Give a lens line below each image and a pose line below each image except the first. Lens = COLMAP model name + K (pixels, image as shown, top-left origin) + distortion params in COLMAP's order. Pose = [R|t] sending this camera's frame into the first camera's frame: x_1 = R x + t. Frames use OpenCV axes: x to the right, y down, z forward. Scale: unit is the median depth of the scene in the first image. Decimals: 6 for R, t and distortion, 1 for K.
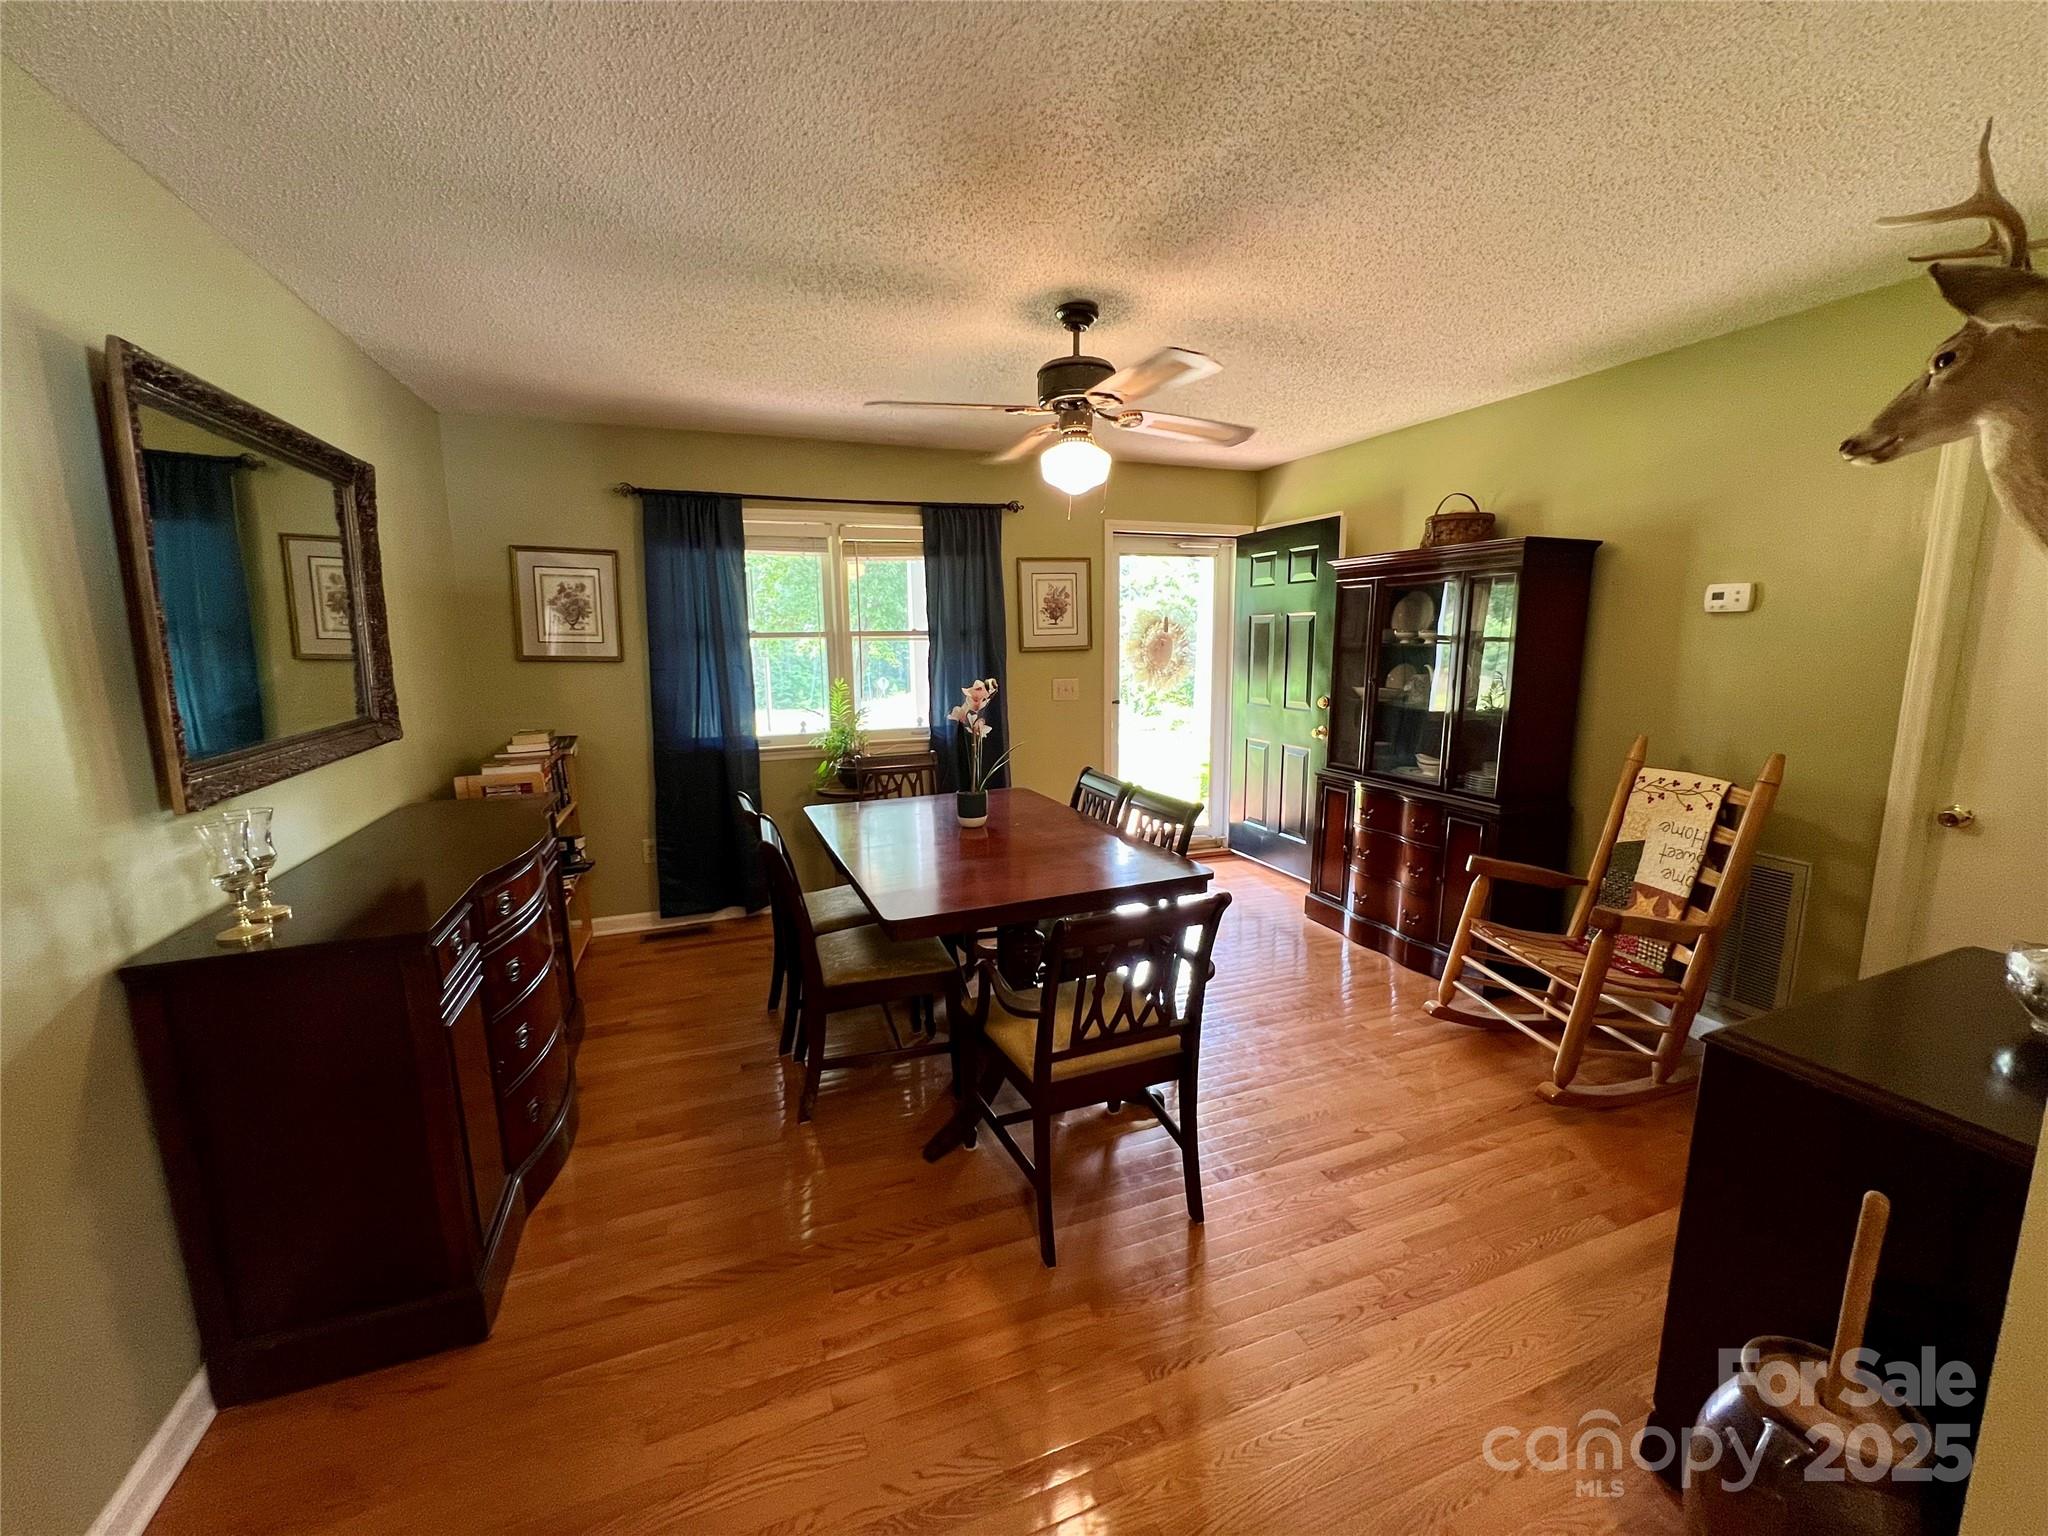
lens RADIAL K [[818.4, 0, 1023.5], [0, 818.4, 766.6], [0, 0, 1]] dist [0.000321, -0.000591]
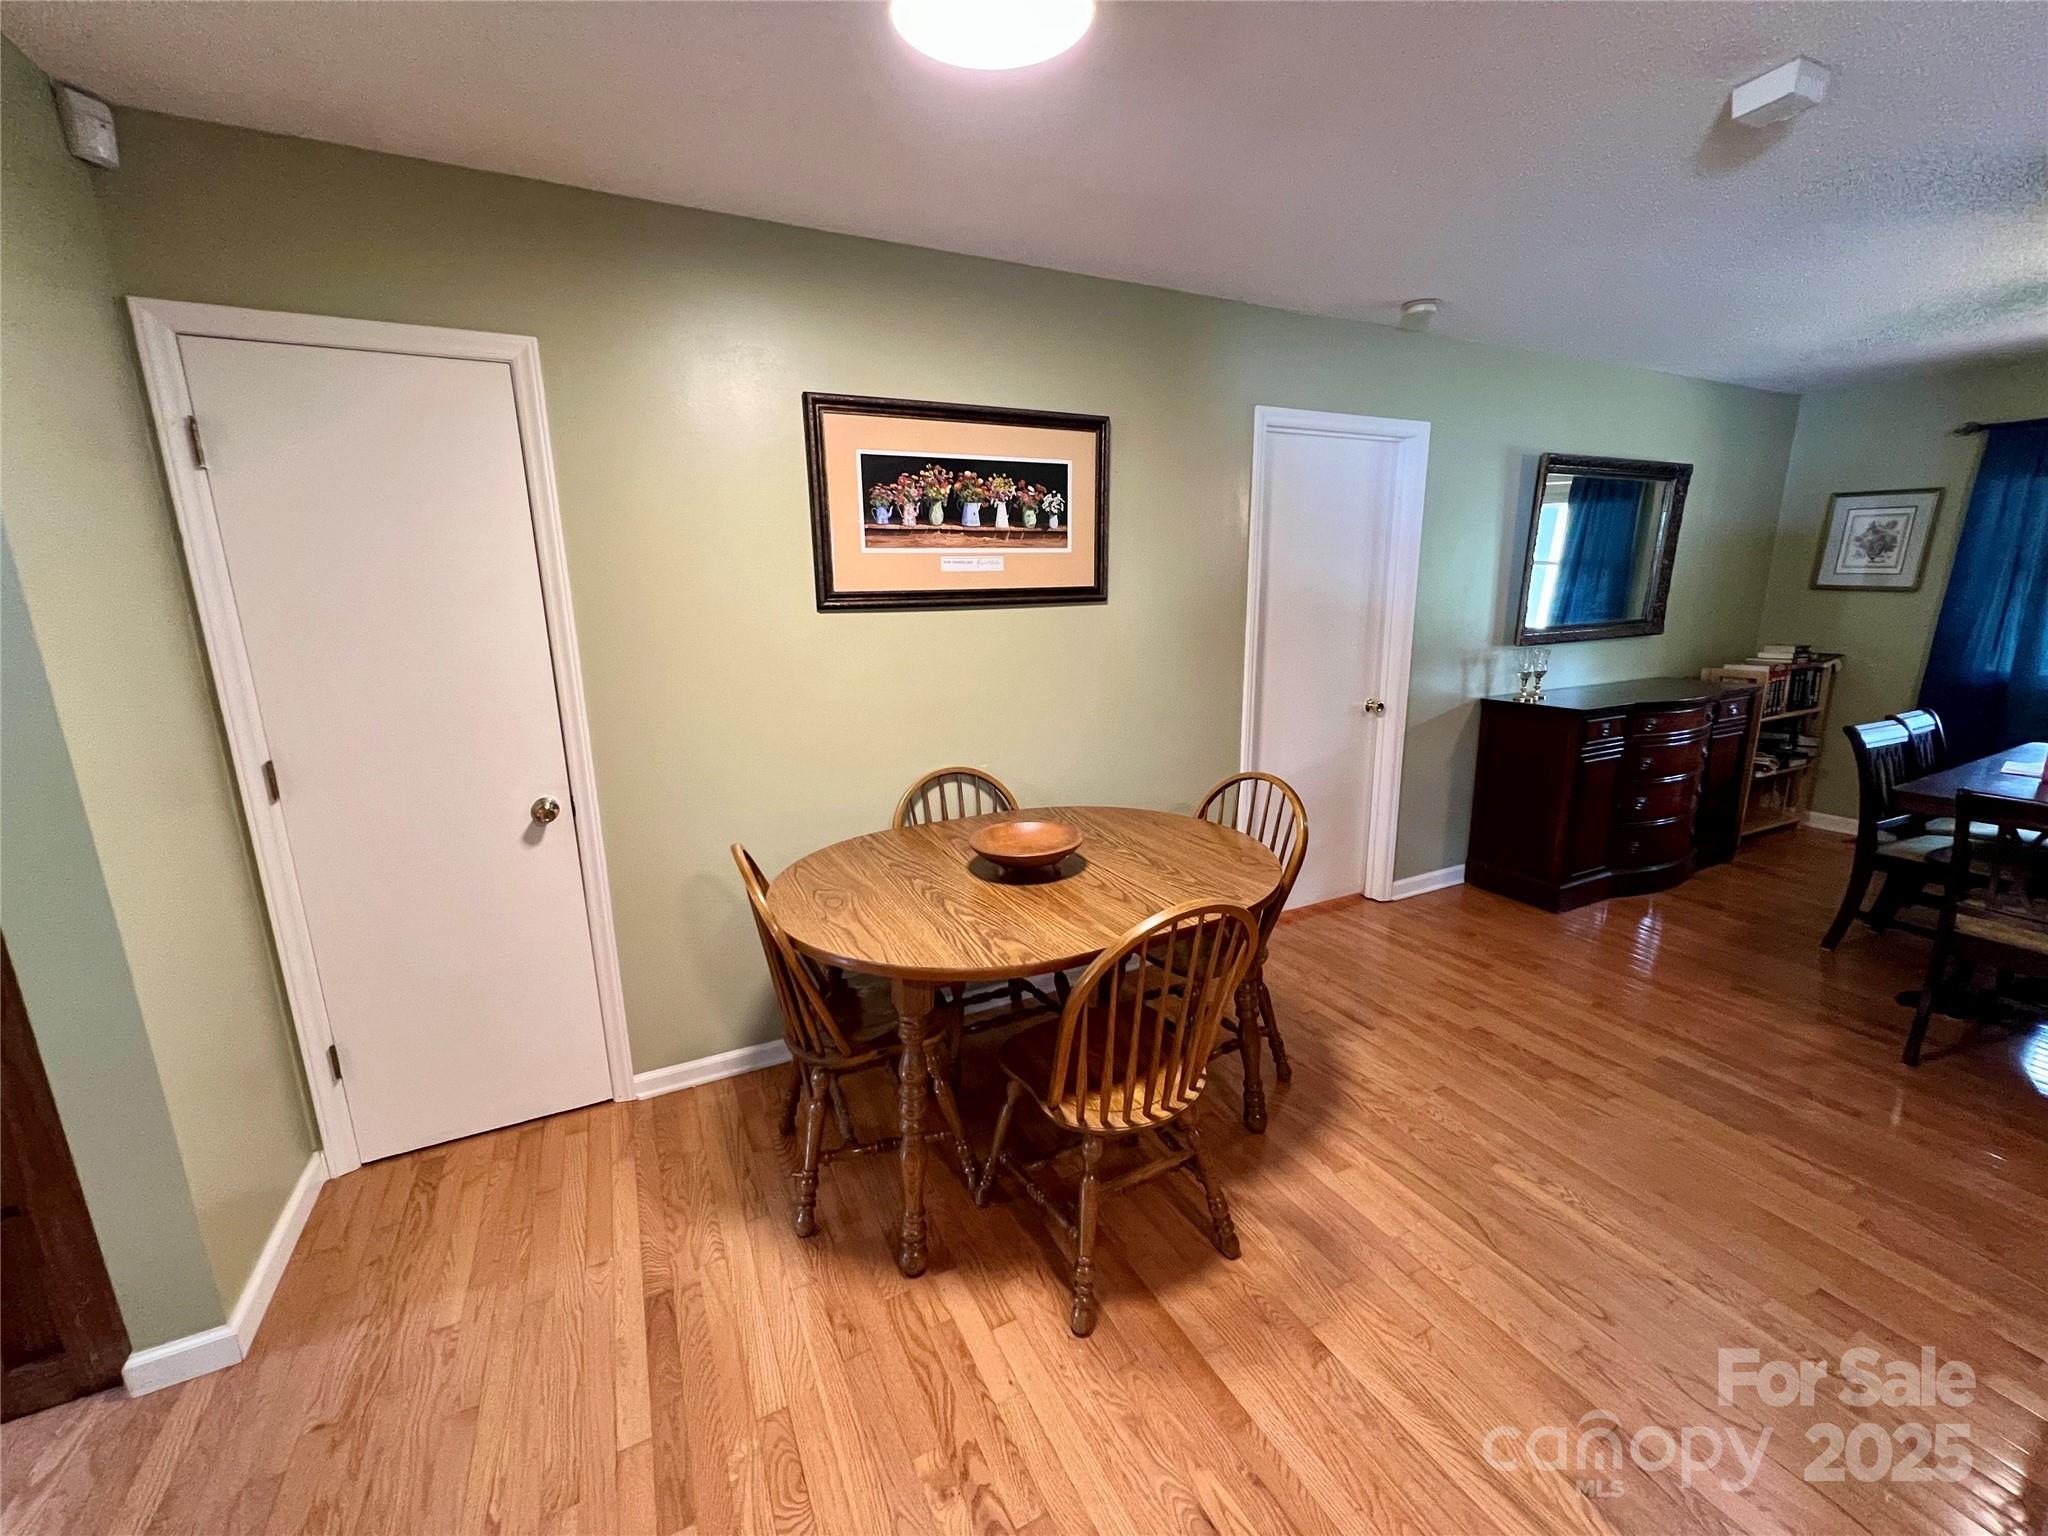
lens RADIAL K [[812.1, 0, 1021.2], [0, 812.1, 771.2], [0, 0, 1]] dist [0.001449, 0.000130]
pose [[0.087636, 0.222403, -0.971008, 0.539250], [-0.147330, 0.966932, 0.208172, 0.057068], [0.985197, 0.124815, 0.117505, -0.293657]]
